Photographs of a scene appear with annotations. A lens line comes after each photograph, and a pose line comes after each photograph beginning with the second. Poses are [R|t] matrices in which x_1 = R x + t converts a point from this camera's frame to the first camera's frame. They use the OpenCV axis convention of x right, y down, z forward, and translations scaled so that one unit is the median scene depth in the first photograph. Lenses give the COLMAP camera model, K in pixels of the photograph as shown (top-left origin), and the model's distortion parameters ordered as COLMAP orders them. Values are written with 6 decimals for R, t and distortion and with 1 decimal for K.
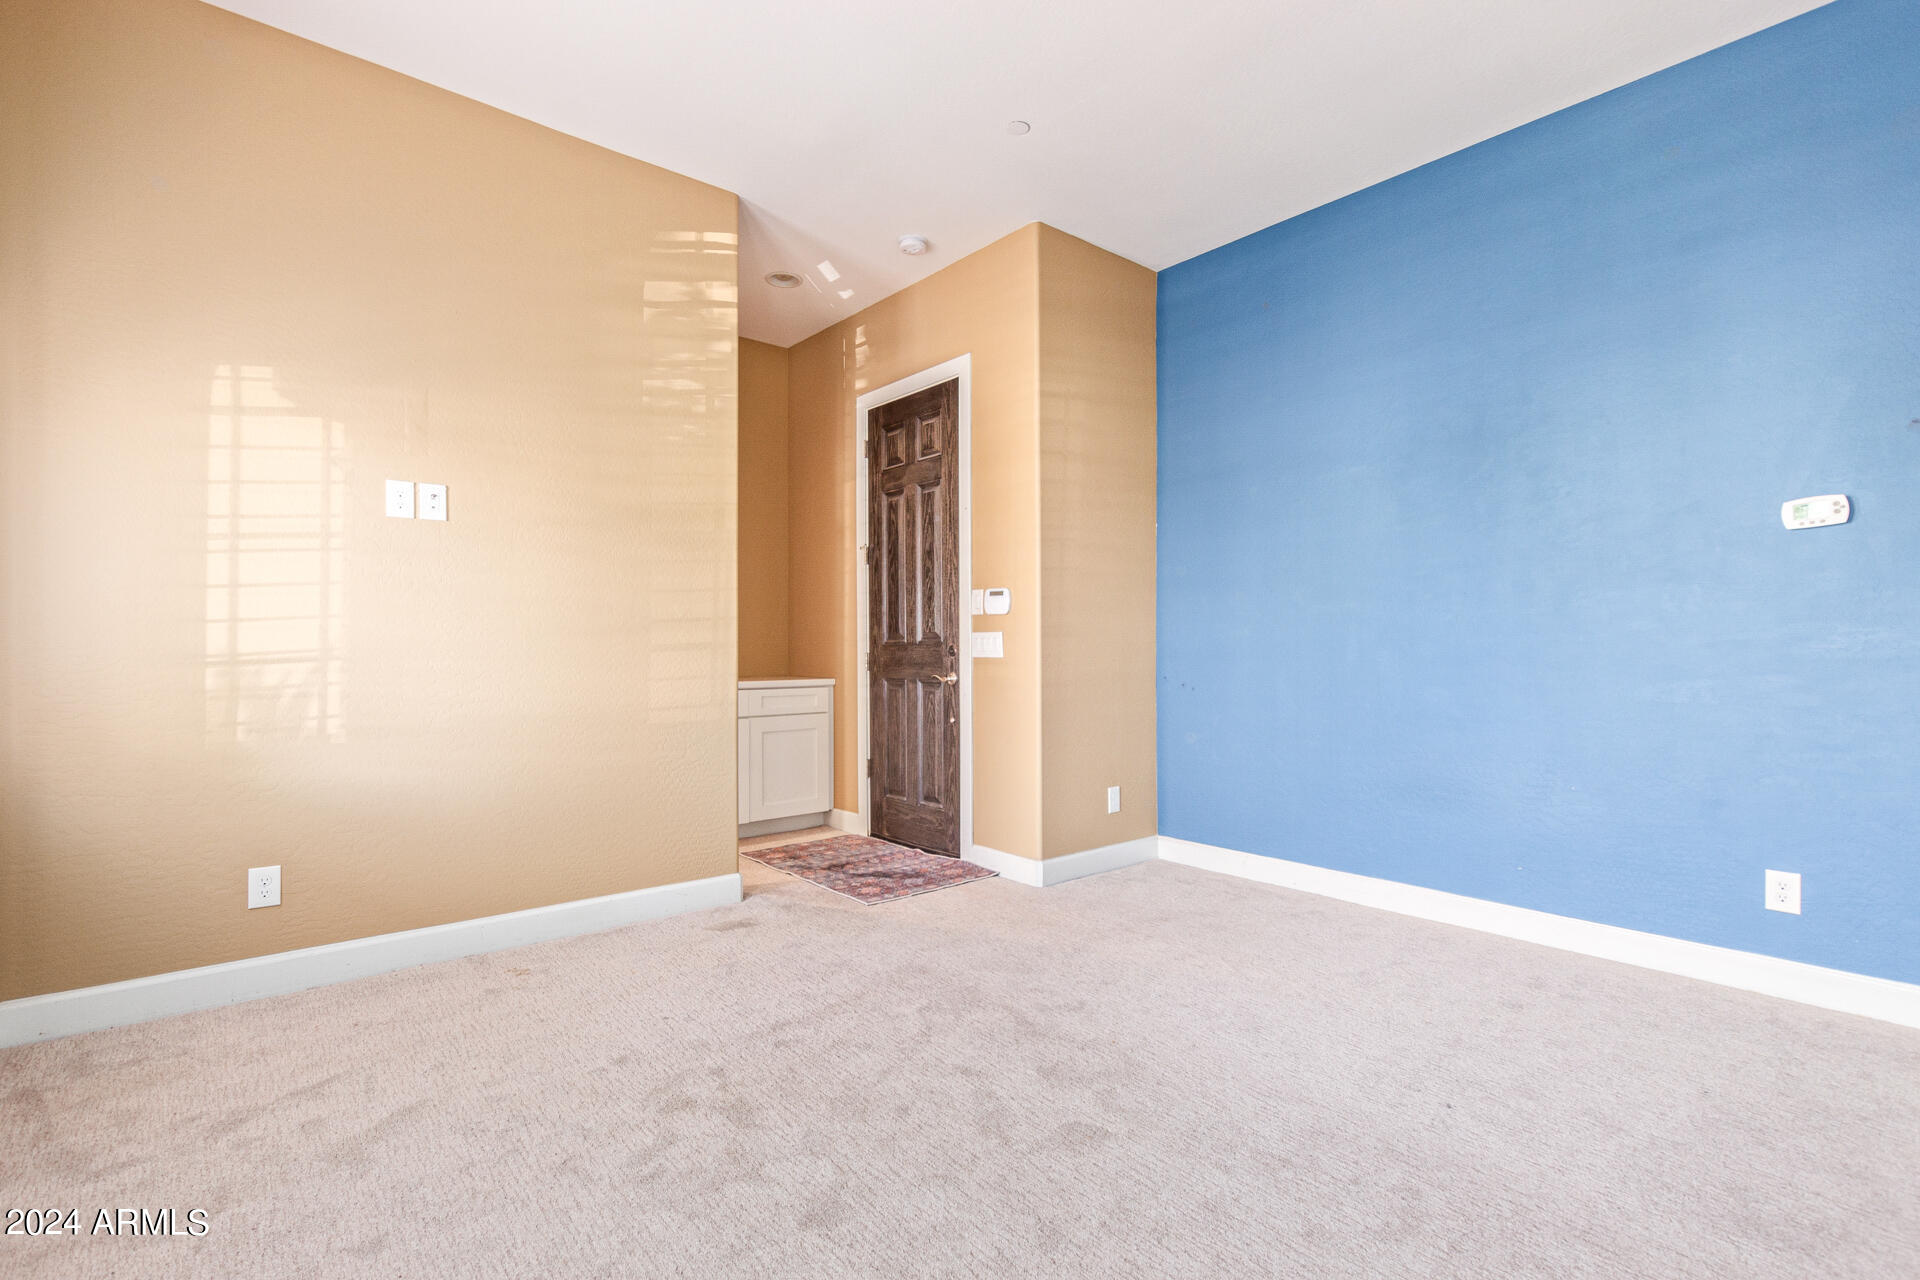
lens RADIAL K [[882.9, 0, 960.0], [0, 882.9, 640.0], [0, 0, 1]] dist [0.000964, -0.000073]
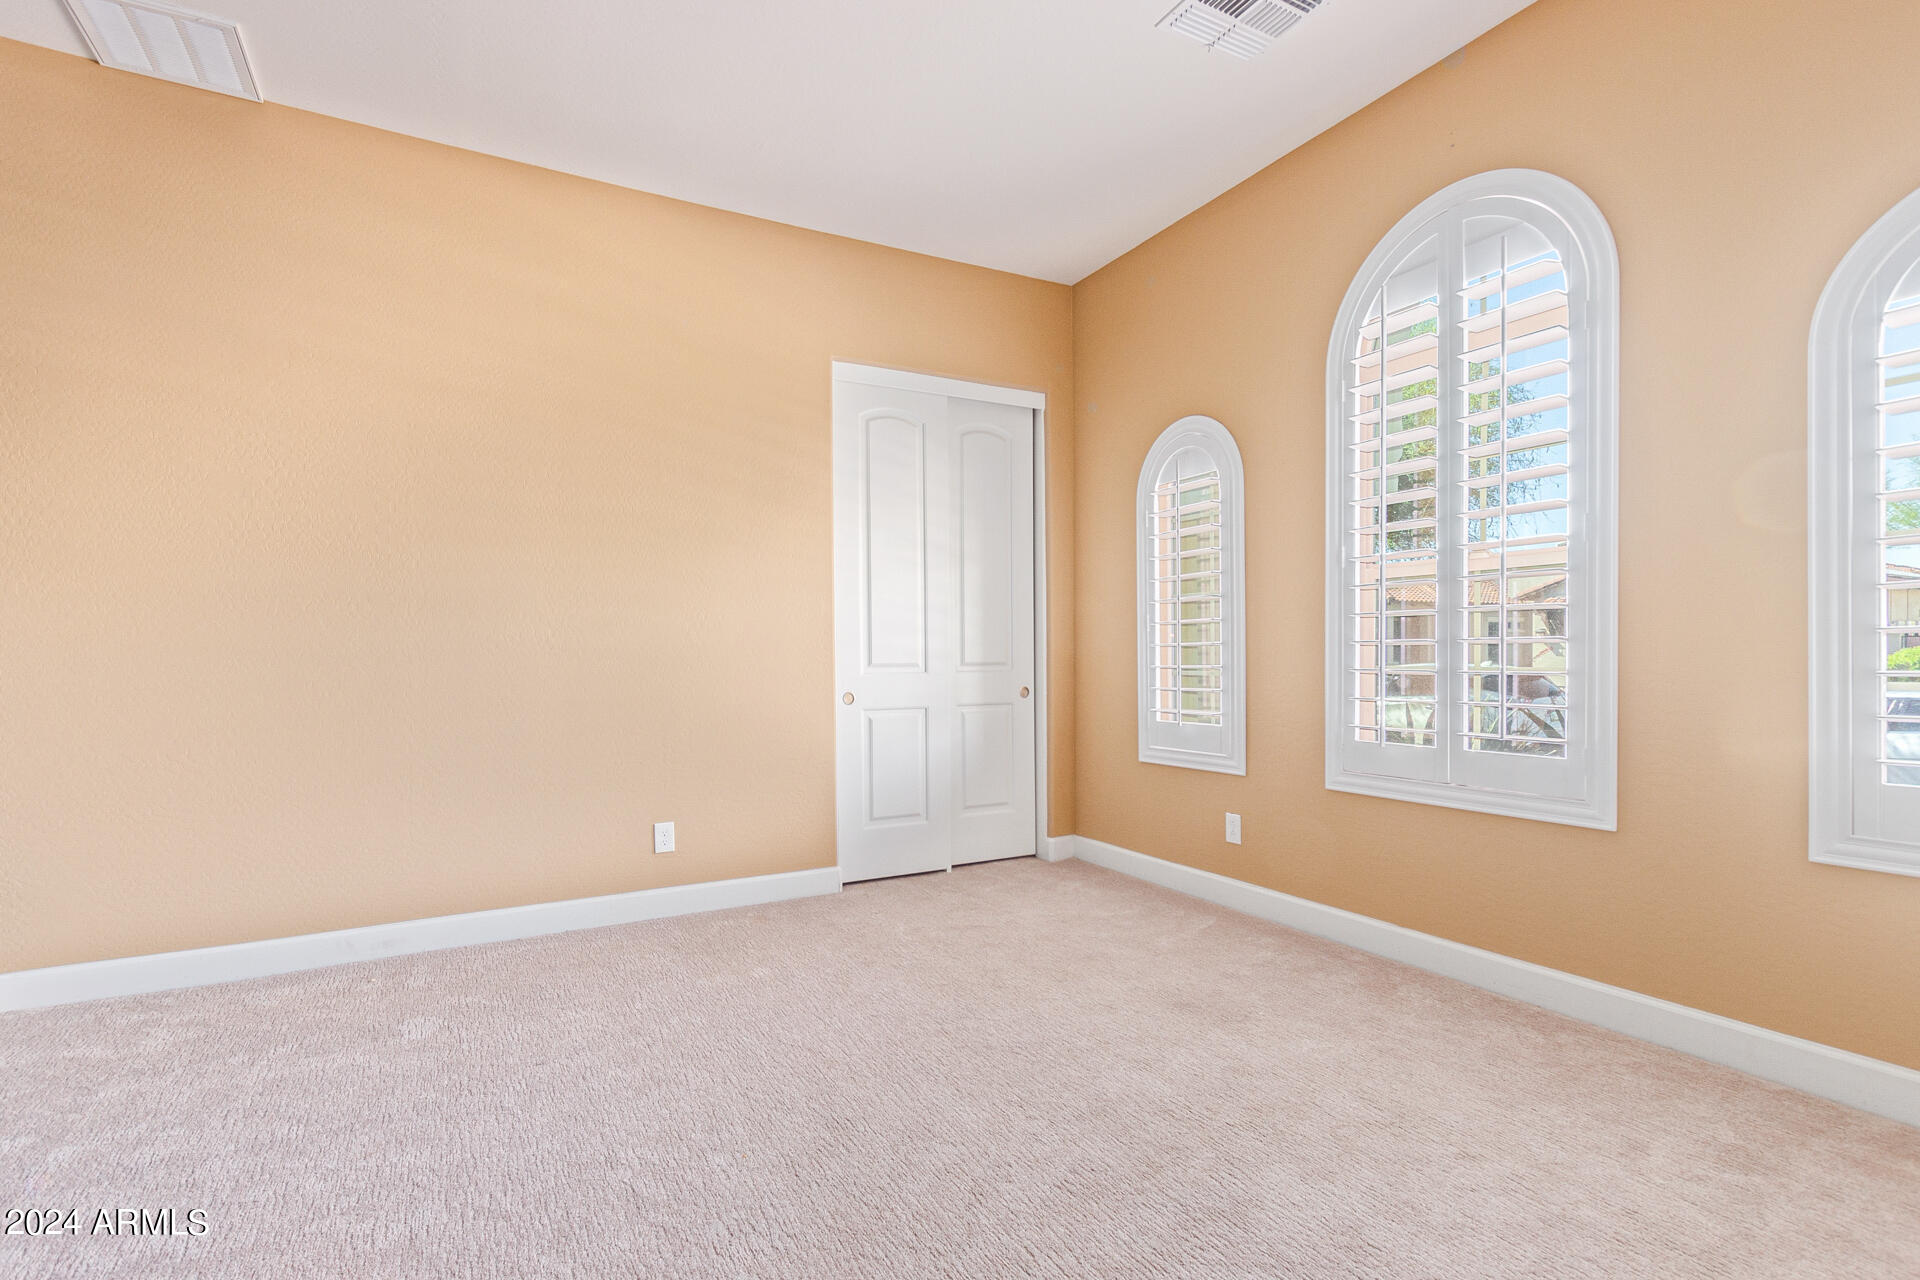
lens RADIAL K [[895.6, 0, 960.5], [0, 895.6, 672.7], [0, 0, 1]] dist [0.000641, -0.000218]
pose [[-0.982271, -0.000423, 0.187467, -0.145000], [0.001756, 0.999933, 0.011458, 0.017868], [-0.187459, 0.011584, -0.982204, 1.510949]]
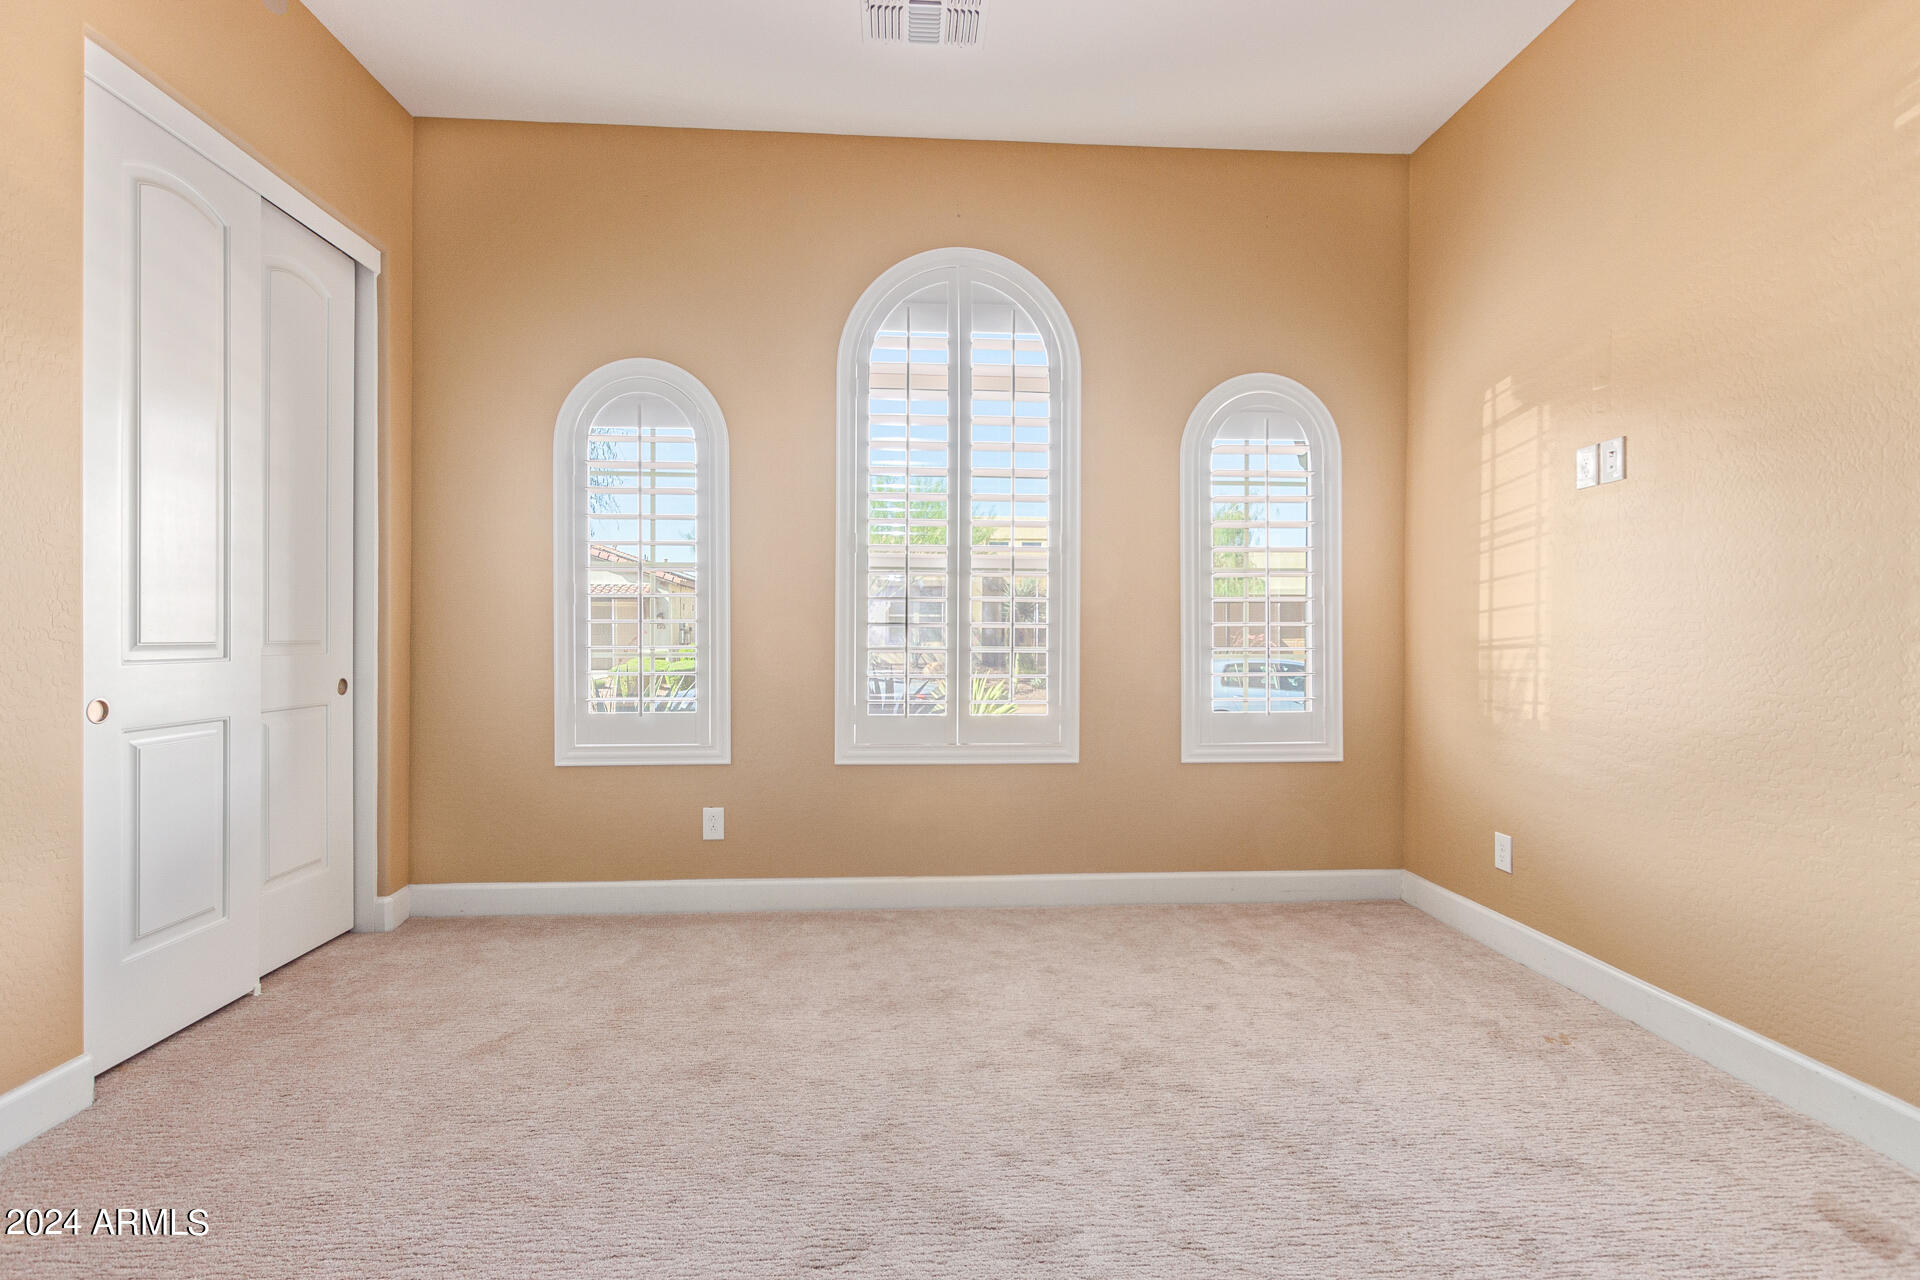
lens RADIAL K [[882.9, 0, 960.0], [0, 882.9, 640.0], [0, 0, 1]] dist [0.000964, -0.000073]
pose [[-0.592147, -0.002411, -0.805827, 0.494999], [-0.000154, 0.999996, -0.002879, 0.019092], [0.805830, -0.001581, -0.592144, 1.100482]]
